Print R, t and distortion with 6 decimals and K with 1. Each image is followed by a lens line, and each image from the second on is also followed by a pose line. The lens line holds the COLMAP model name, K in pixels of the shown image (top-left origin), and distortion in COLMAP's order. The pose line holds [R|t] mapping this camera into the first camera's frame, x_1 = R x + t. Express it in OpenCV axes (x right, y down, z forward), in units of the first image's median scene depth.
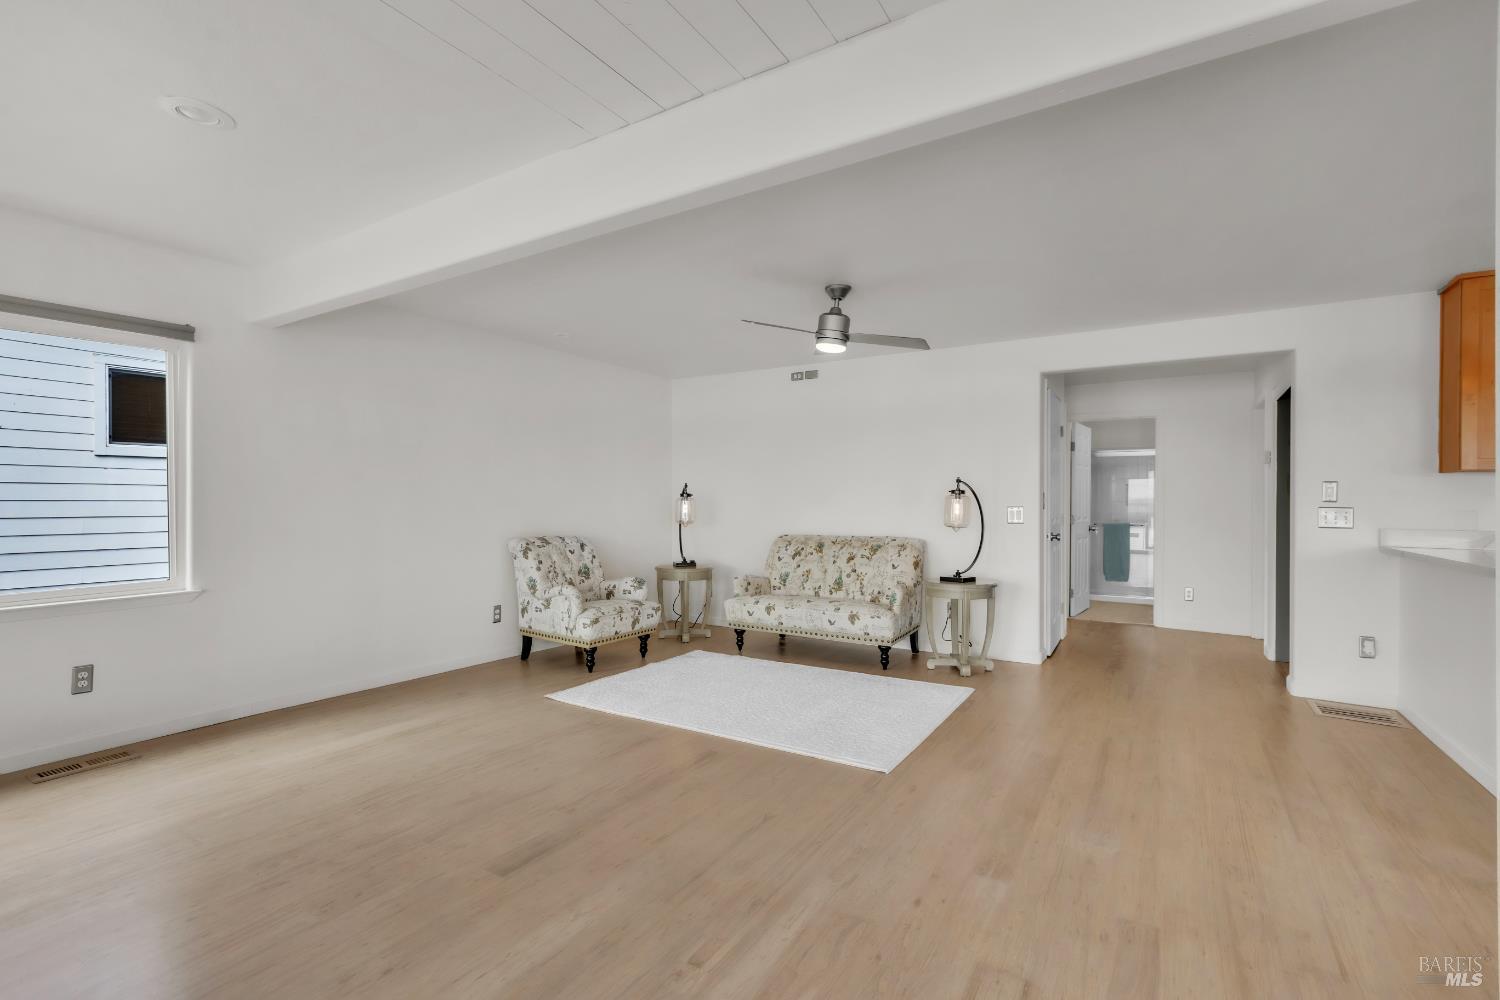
lens RADIAL K [[681.7, 0, 736.1], [0, 681.7, 496.4], [0, 0, 1]] dist [0.003136, -0.002261]
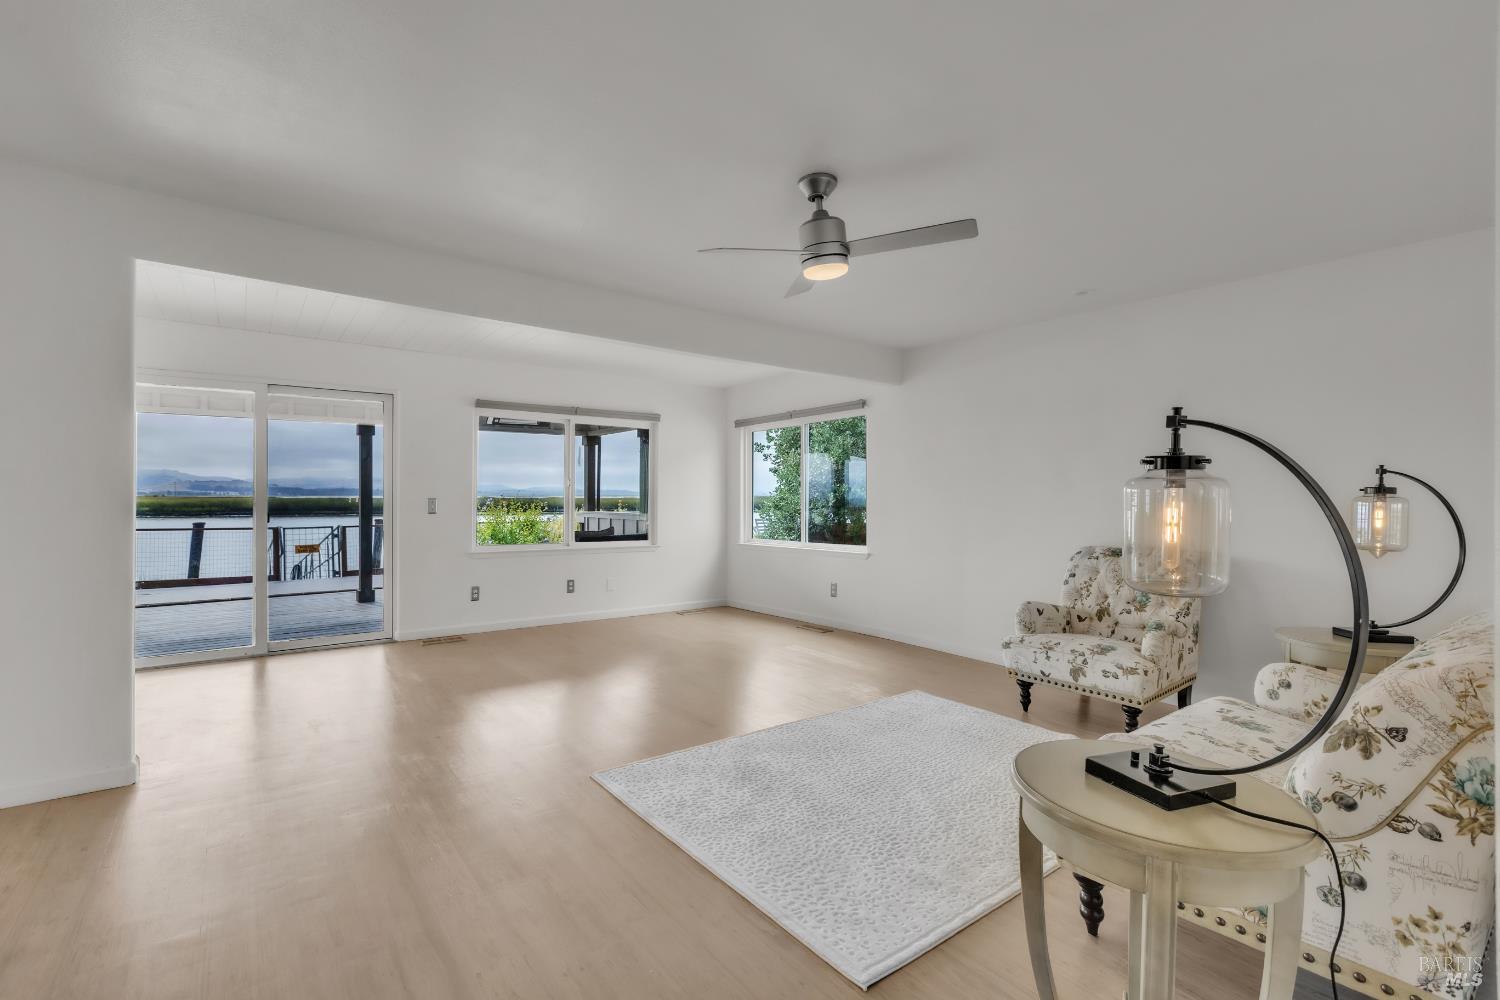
lens RADIAL K [[681.7, 0, 724.4], [0, 681.7, 494.4], [0, 0, 1]] dist [0.003136, -0.002261]
pose [[-0.377648, -0.011939, -0.925872, 0.646699], [-0.001607, 0.999924, -0.012239, 0.010330], [0.925948, -0.003134, -0.377638, 0.935425]]
